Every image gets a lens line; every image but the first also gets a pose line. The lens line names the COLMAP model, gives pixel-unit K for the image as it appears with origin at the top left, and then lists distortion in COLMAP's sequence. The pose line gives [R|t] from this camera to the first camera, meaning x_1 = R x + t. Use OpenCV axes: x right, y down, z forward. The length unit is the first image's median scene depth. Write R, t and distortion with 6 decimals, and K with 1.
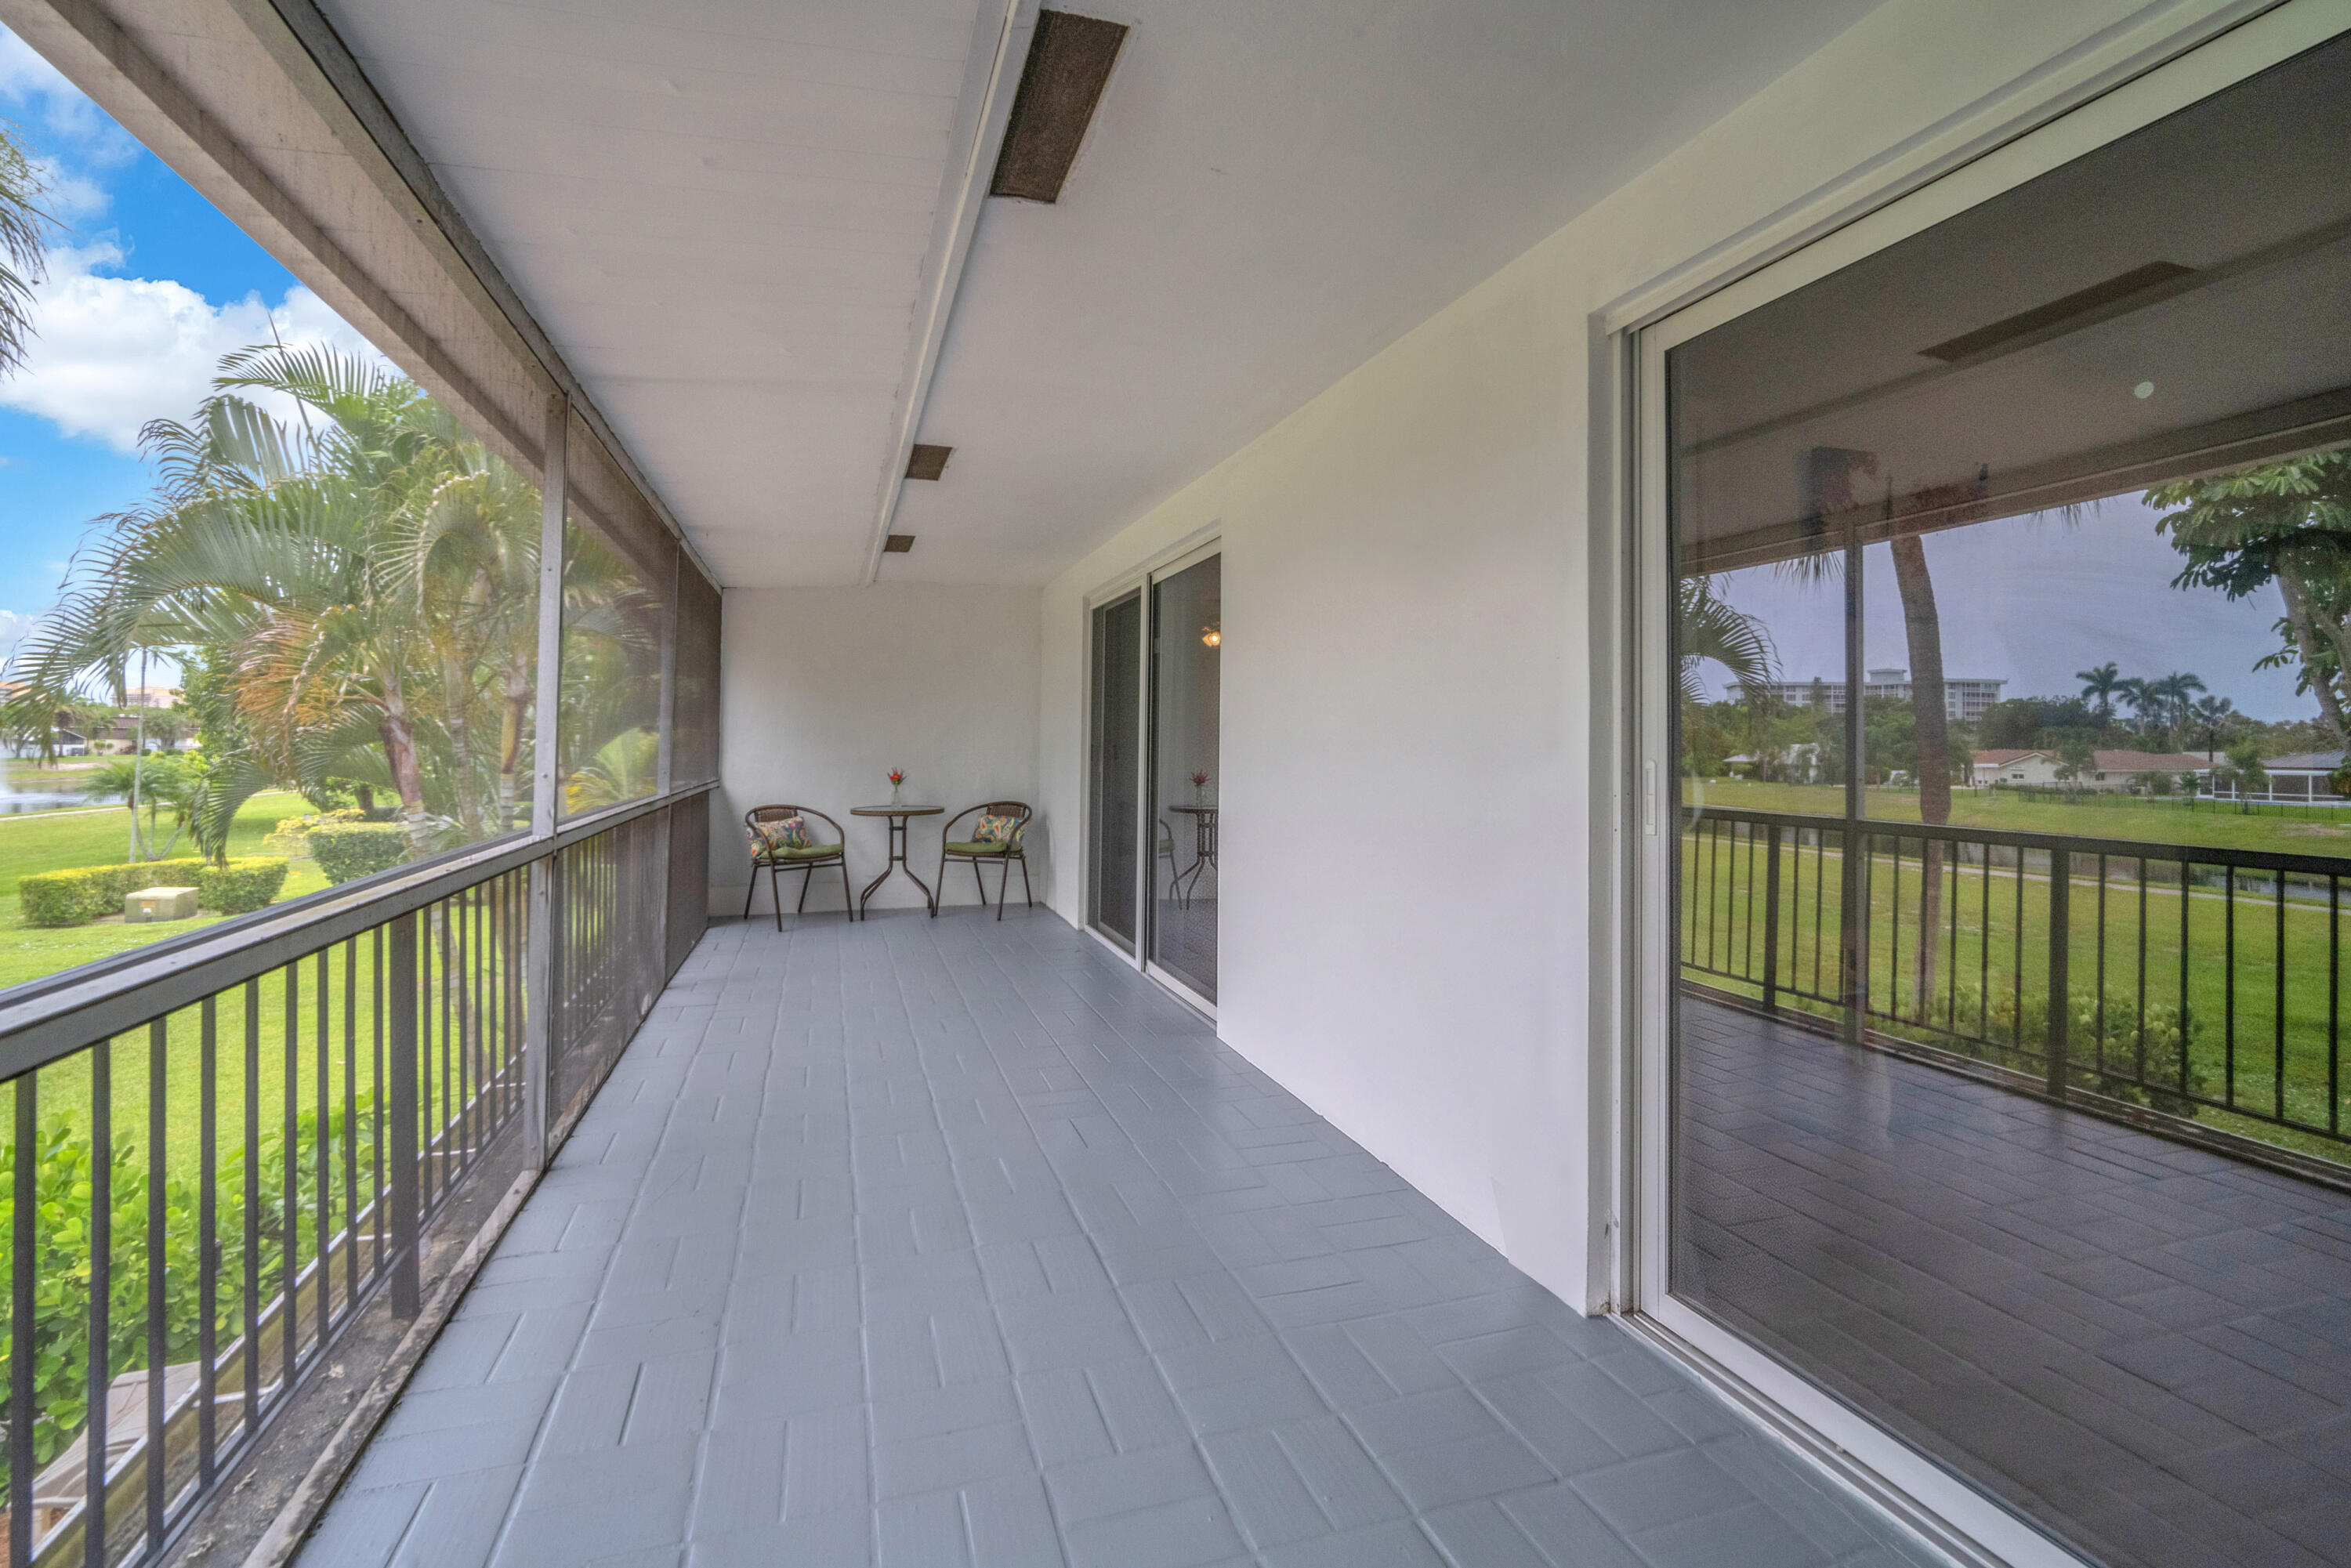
lens RADIAL K [[1082.0, 0, 1177.6], [0, 1082.0, 728.5], [0, 0, 1]] dist [0.032683, 0.000262]
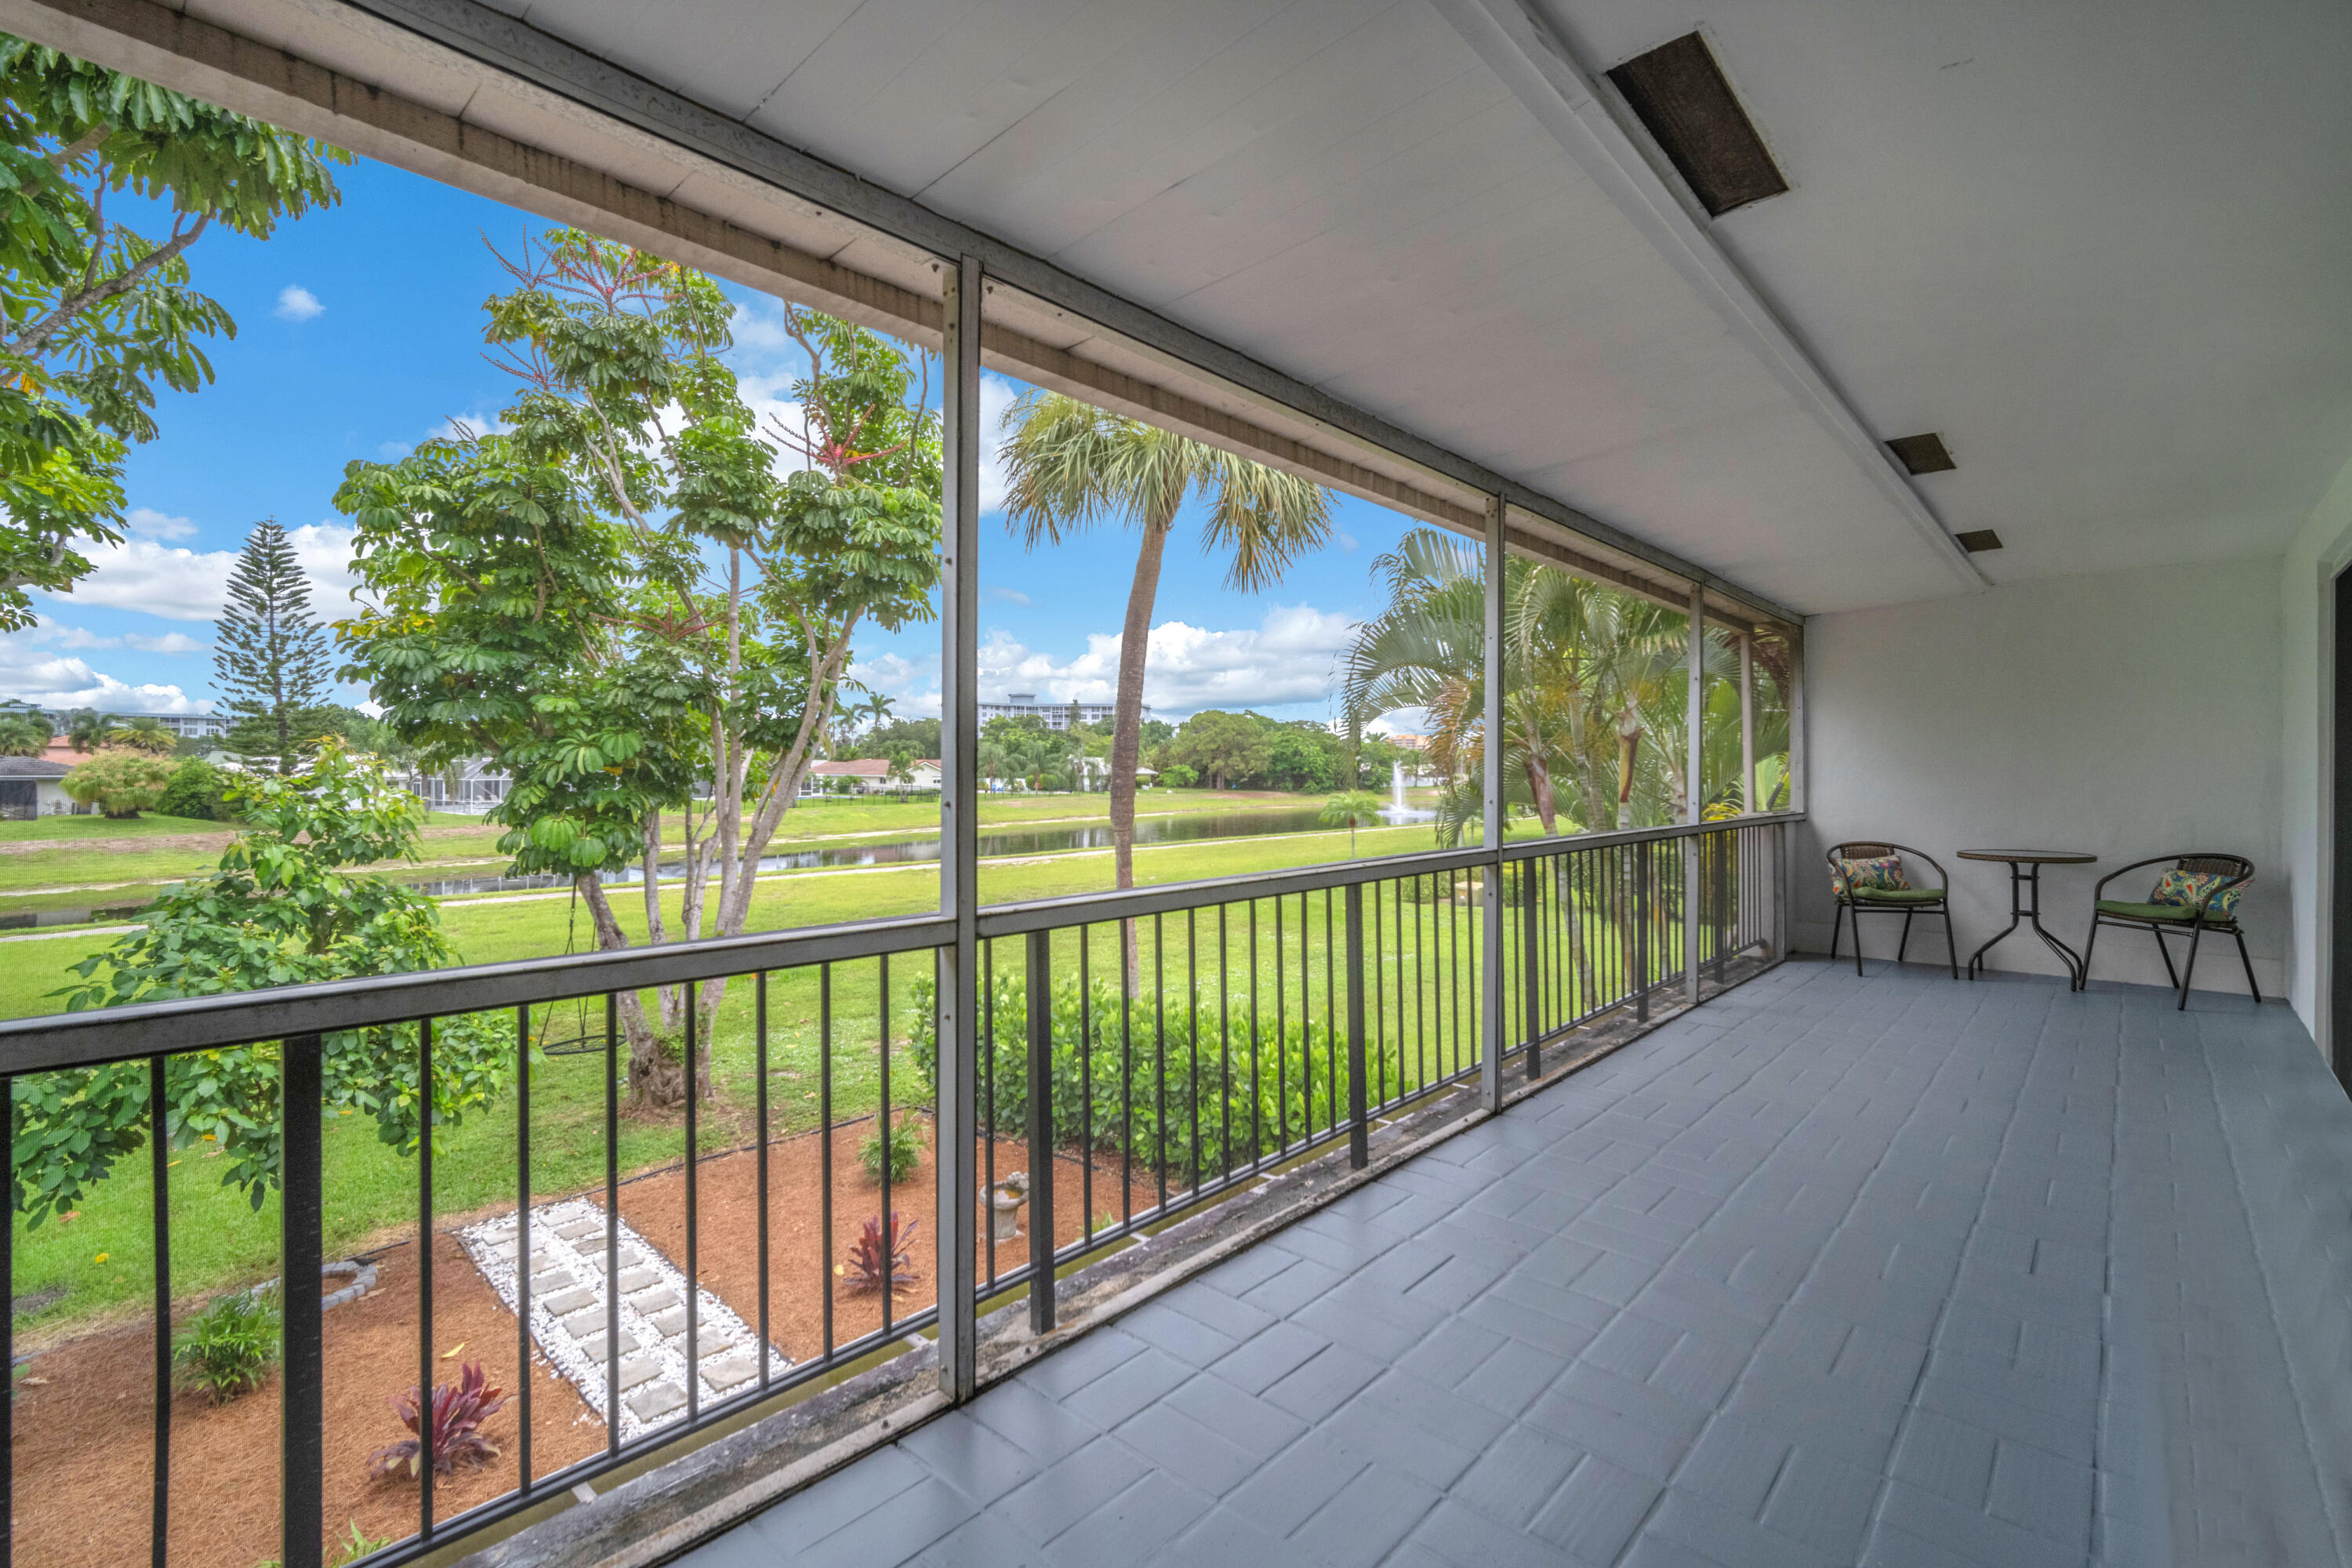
lens RADIAL K [[1055.2, 0, 1177.9], [0, 1055.2, 759.3], [0, 0, 1]] dist [-0.001678, 0.000402]
pose [[0.505702, -0.016166, -0.862557, 0.114489], [0.013615, 0.999849, -0.010757, 0.001199], [0.862601, -0.006304, 0.505846, 0.028936]]
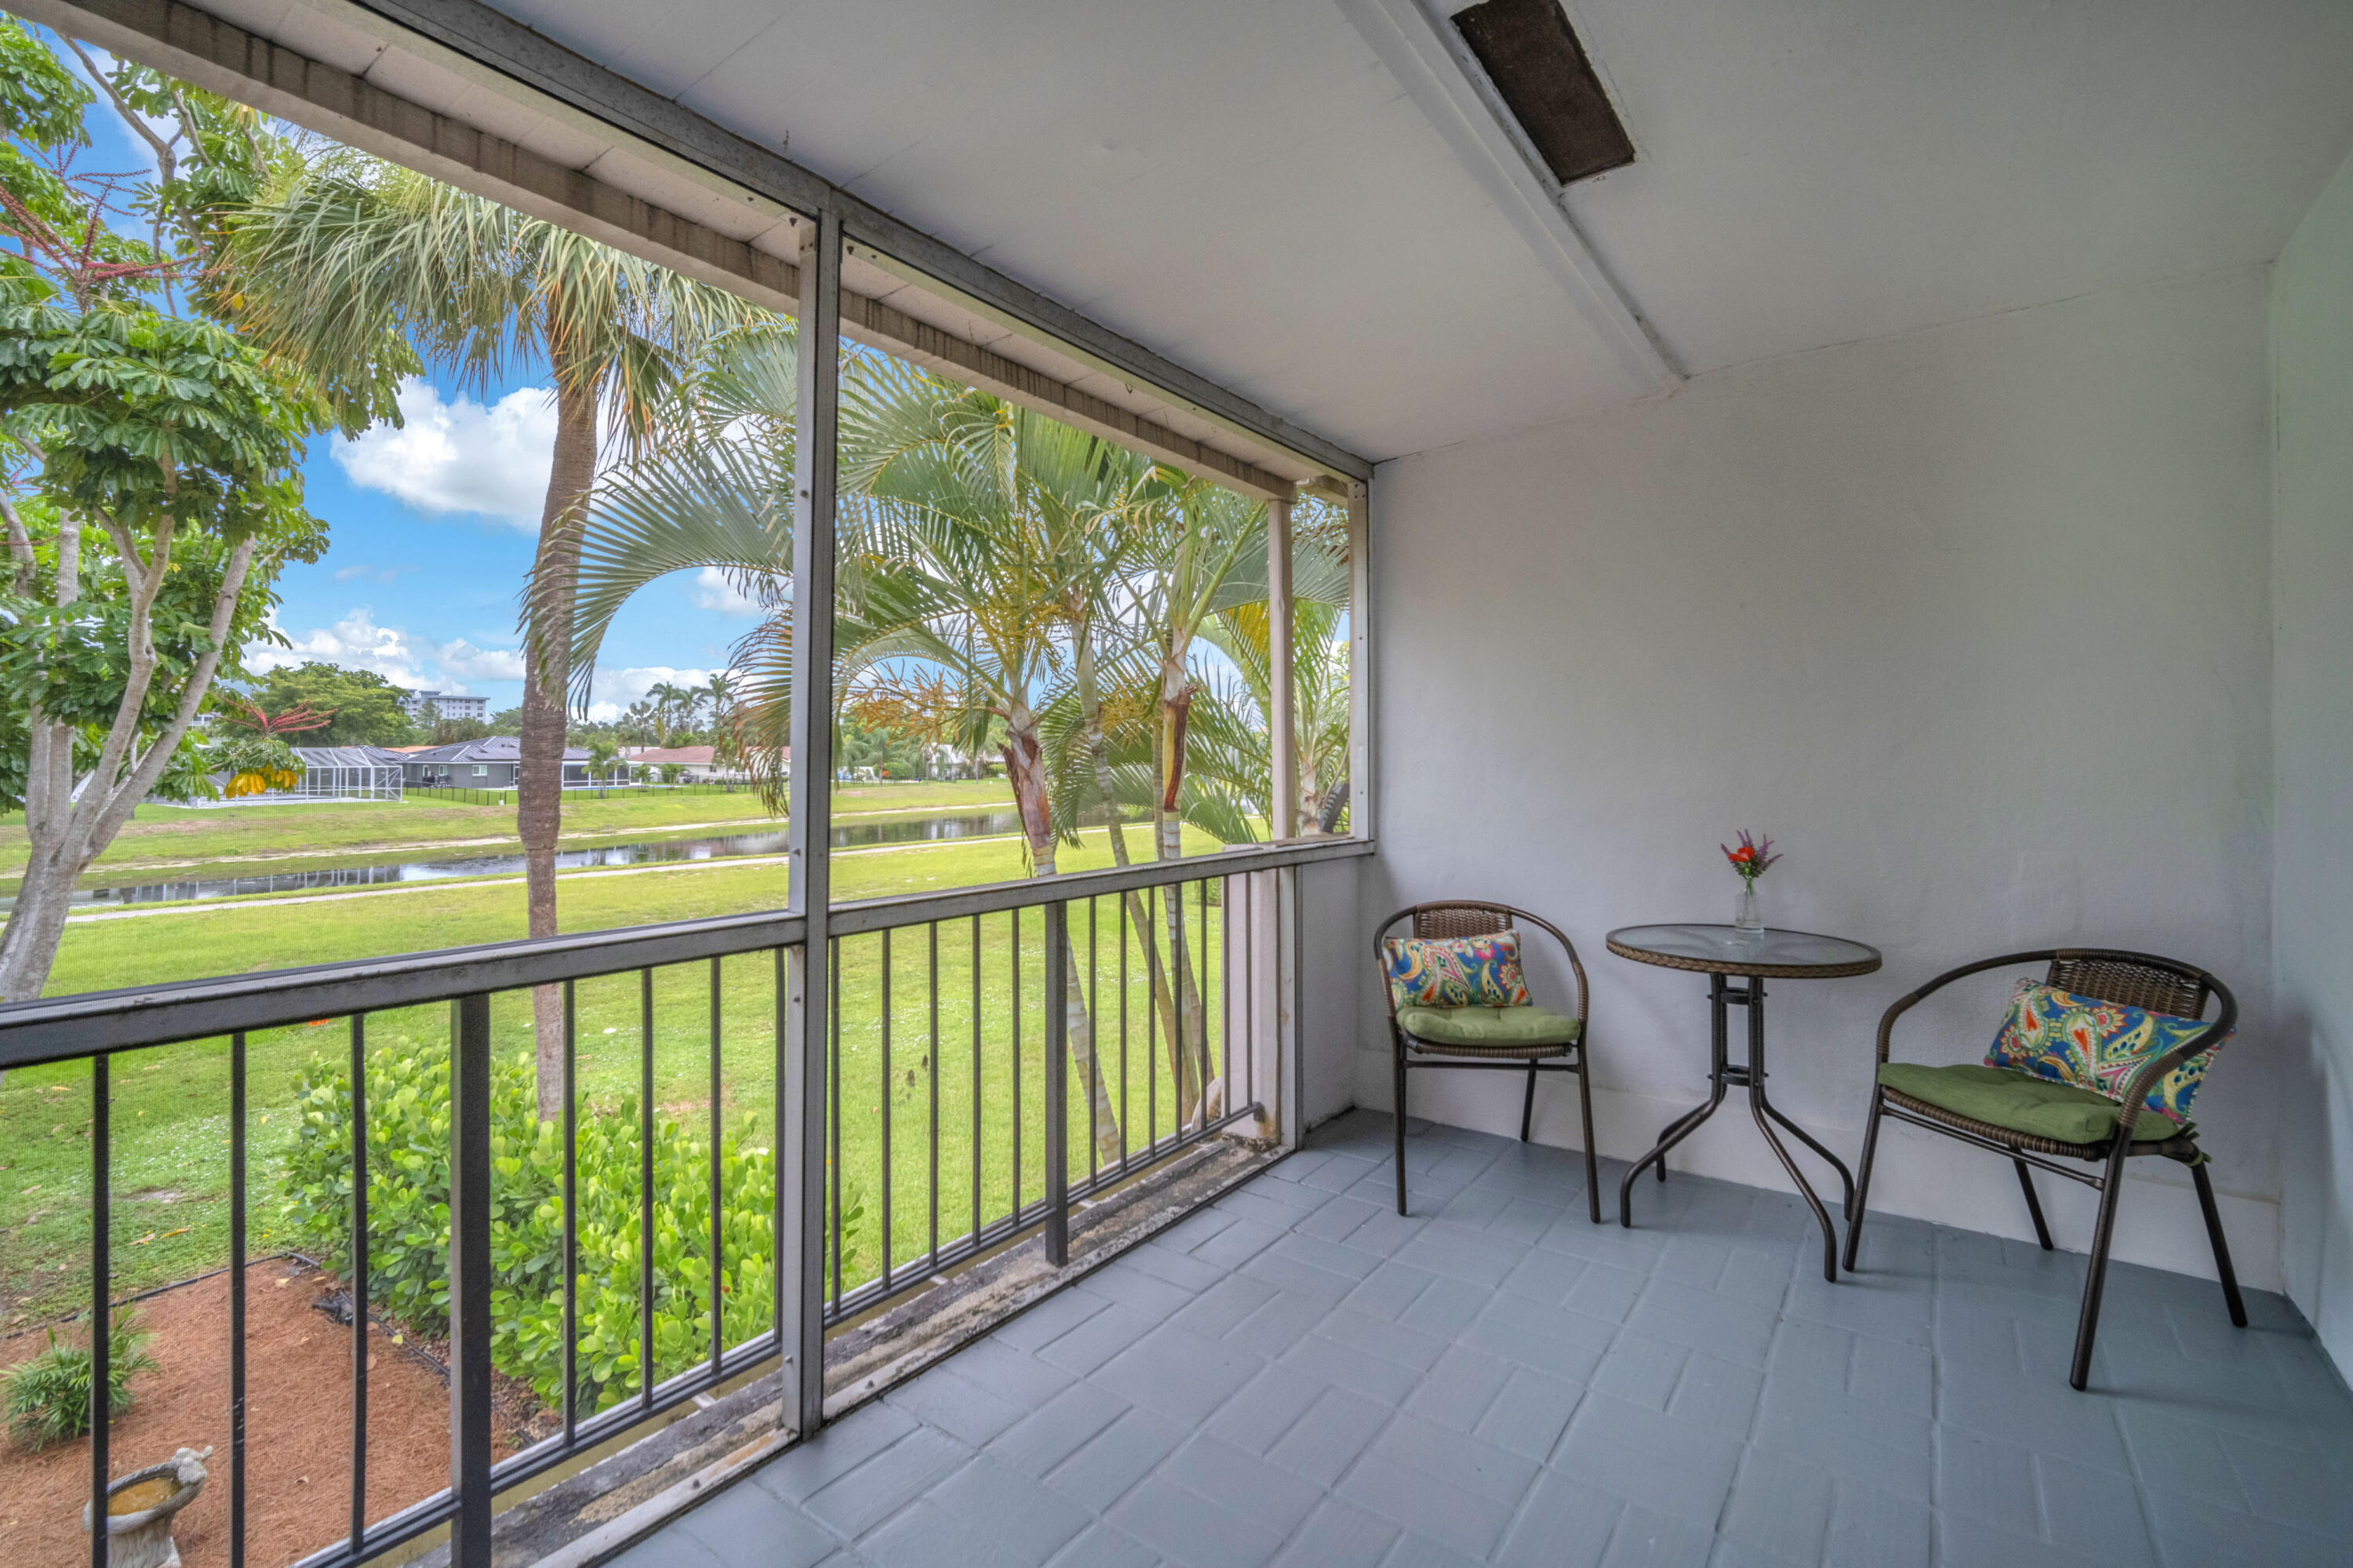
lens RADIAL K [[1056.1, 0, 1177.3], [0, 1056.1, 742.4], [0, 0, 1]] dist [0.000250, 0.000251]
pose [[0.584451, -0.018747, -0.811213, -0.072910], [0.012472, 0.999823, -0.014120, 0.006879], [0.811333, -0.001865, 0.584581, 0.634495]]
